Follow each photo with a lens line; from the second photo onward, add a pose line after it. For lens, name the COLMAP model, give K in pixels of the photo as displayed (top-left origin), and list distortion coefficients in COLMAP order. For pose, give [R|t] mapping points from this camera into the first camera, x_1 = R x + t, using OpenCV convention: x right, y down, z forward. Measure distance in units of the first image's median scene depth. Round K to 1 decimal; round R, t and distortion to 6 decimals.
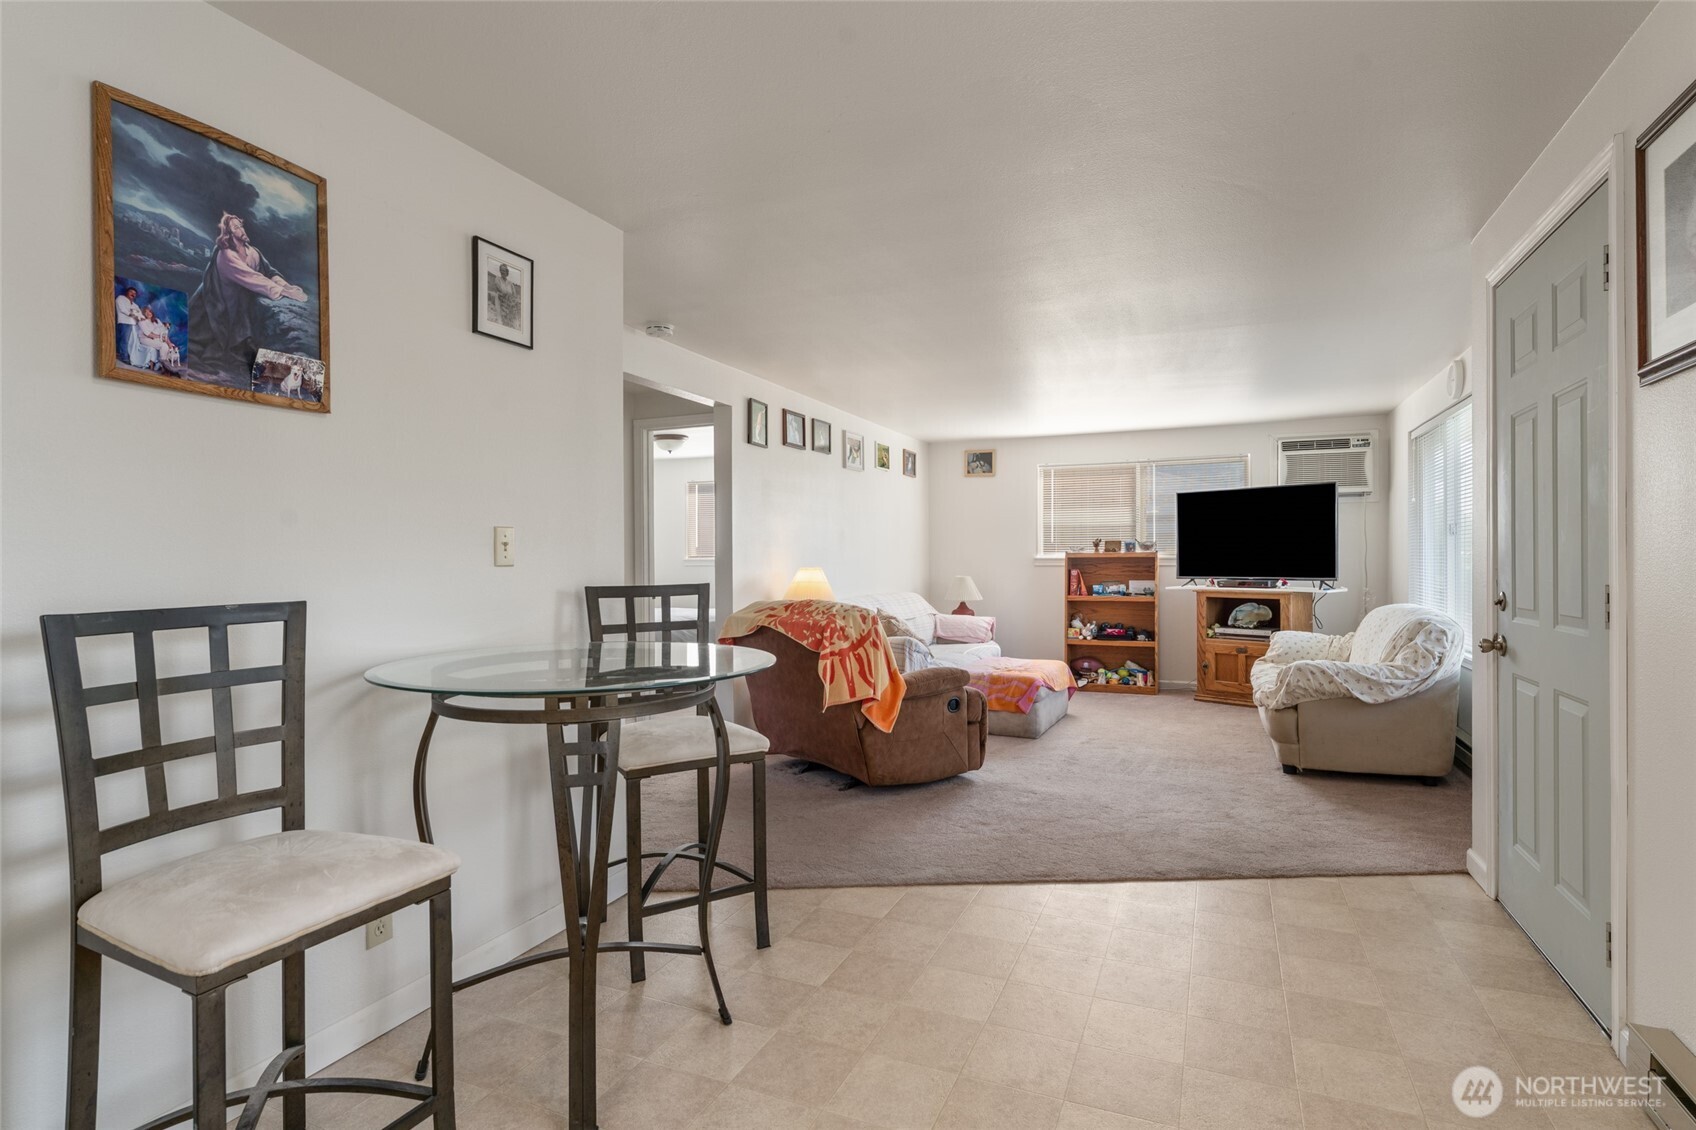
lens RADIAL K [[845.6, 0, 848.0], [0, 845.6, 565.0], [0, 0, 1]] dist [-0.003459, -0.000449]
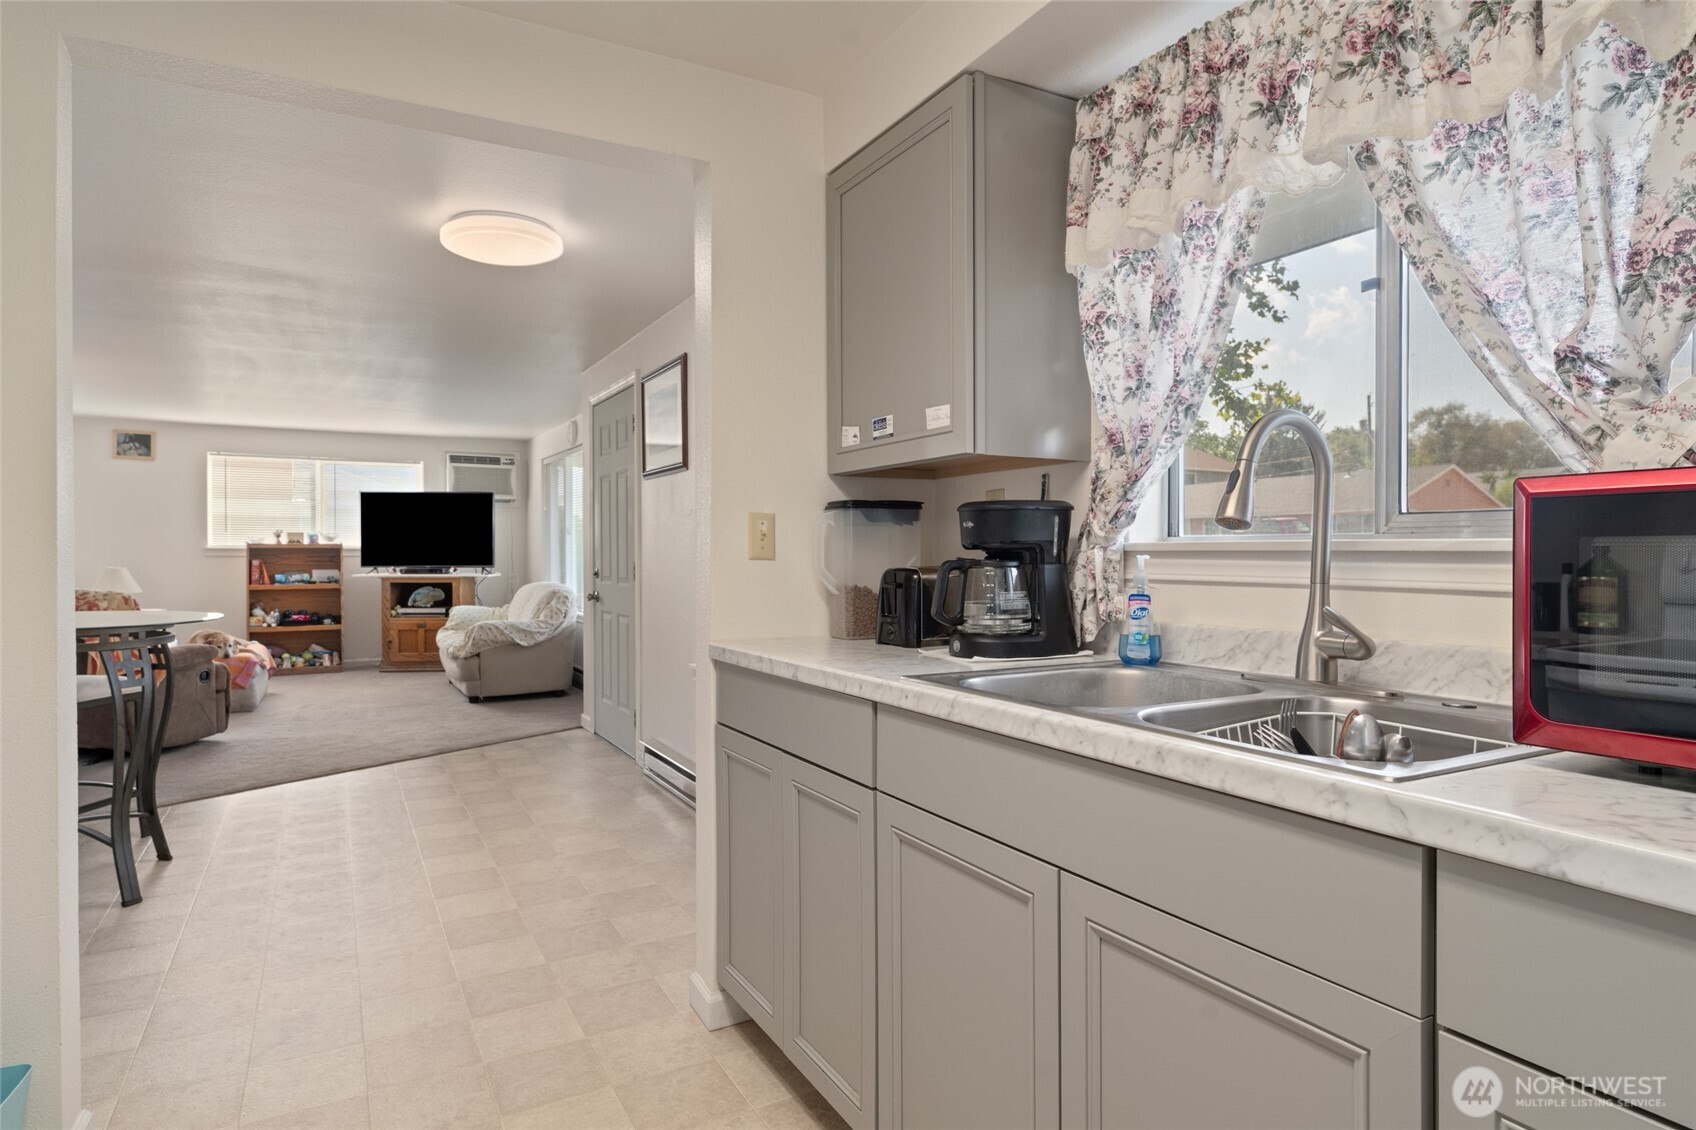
lens RADIAL K [[934.5, 0, 848.0], [0, 934.5, 565.0], [0, 0, 1]] dist [-0.001071, -0.000596]
pose [[0.605460, -0.006123, 0.795852, -0.220008], [-0.000225, 0.999969, 0.007865, 0.003033], [-0.795875, -0.004941, 0.605440, -0.286140]]
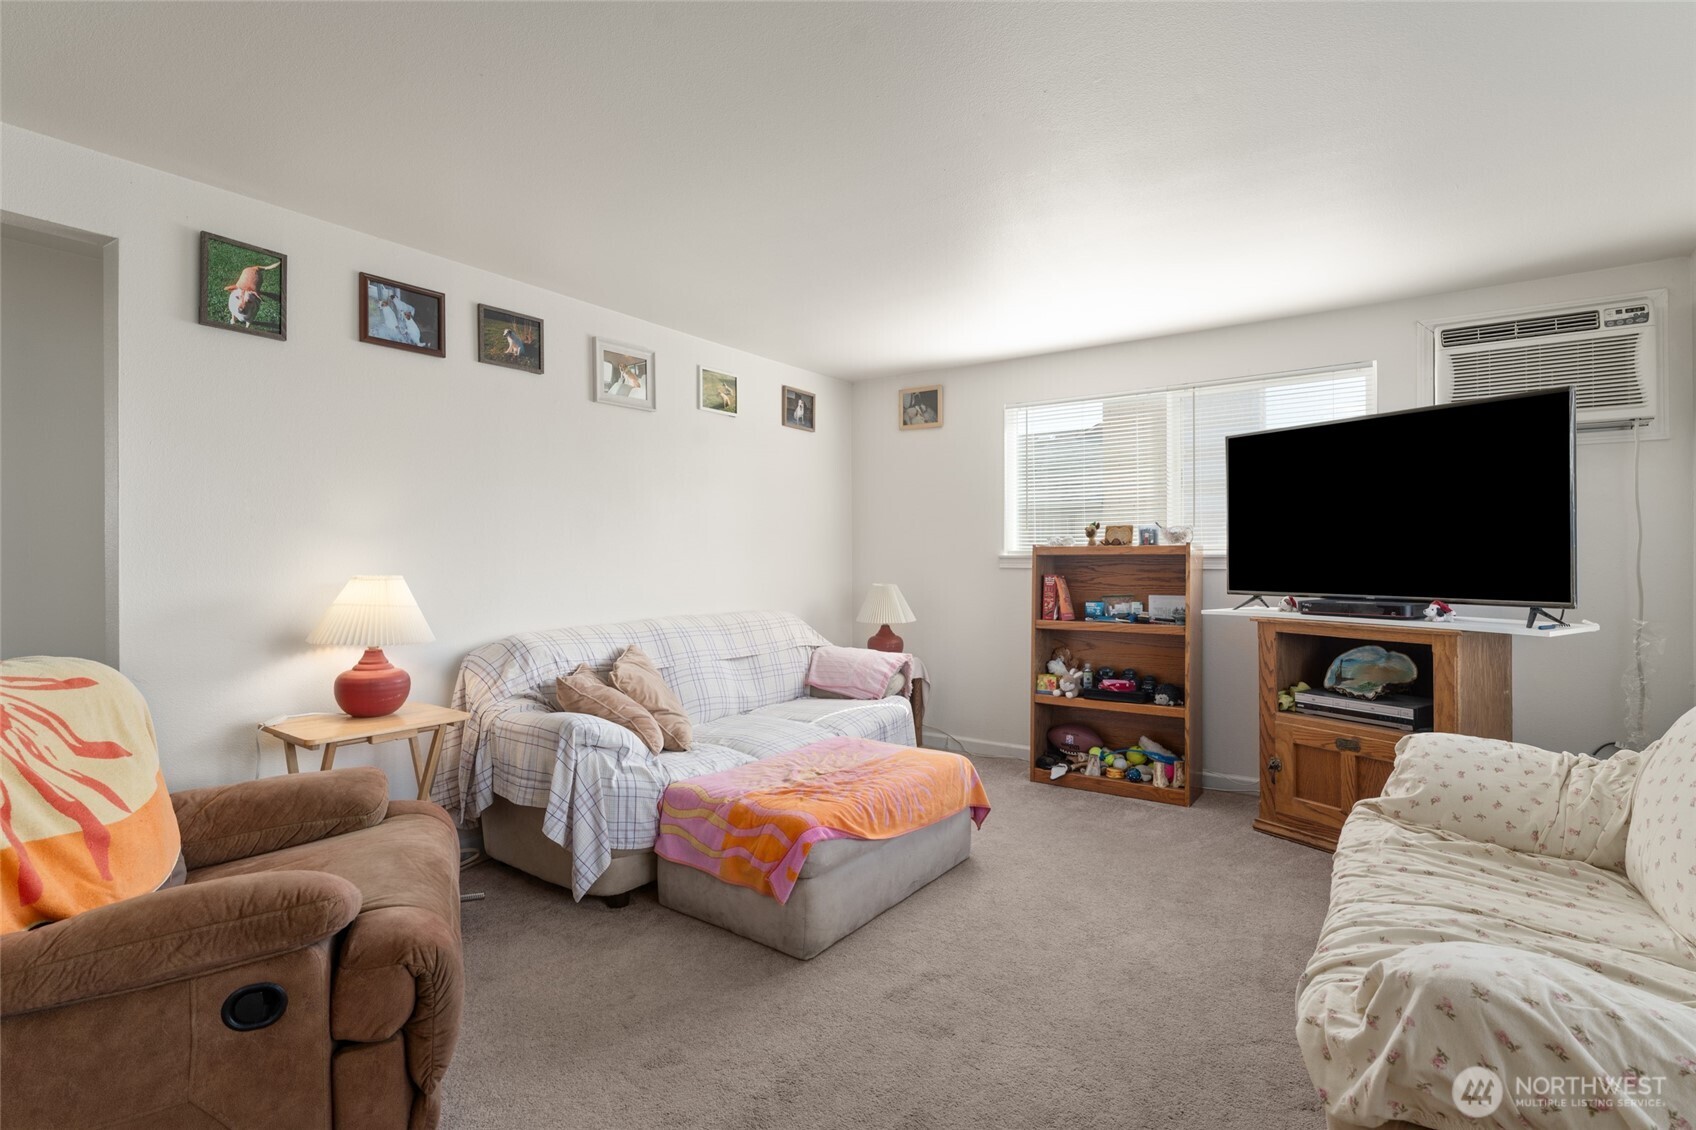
lens RADIAL K [[803.3, 0, 841.3], [0, 803.3, 555.3], [0, 0, 1]] dist [-0.003770, -0.001012]
pose [[0.980846, 0.001349, -0.194781, 0.257112], [-0.002793, 0.999971, -0.007136, -0.004683], [0.194766, 0.007543, 0.980821, 0.464931]]
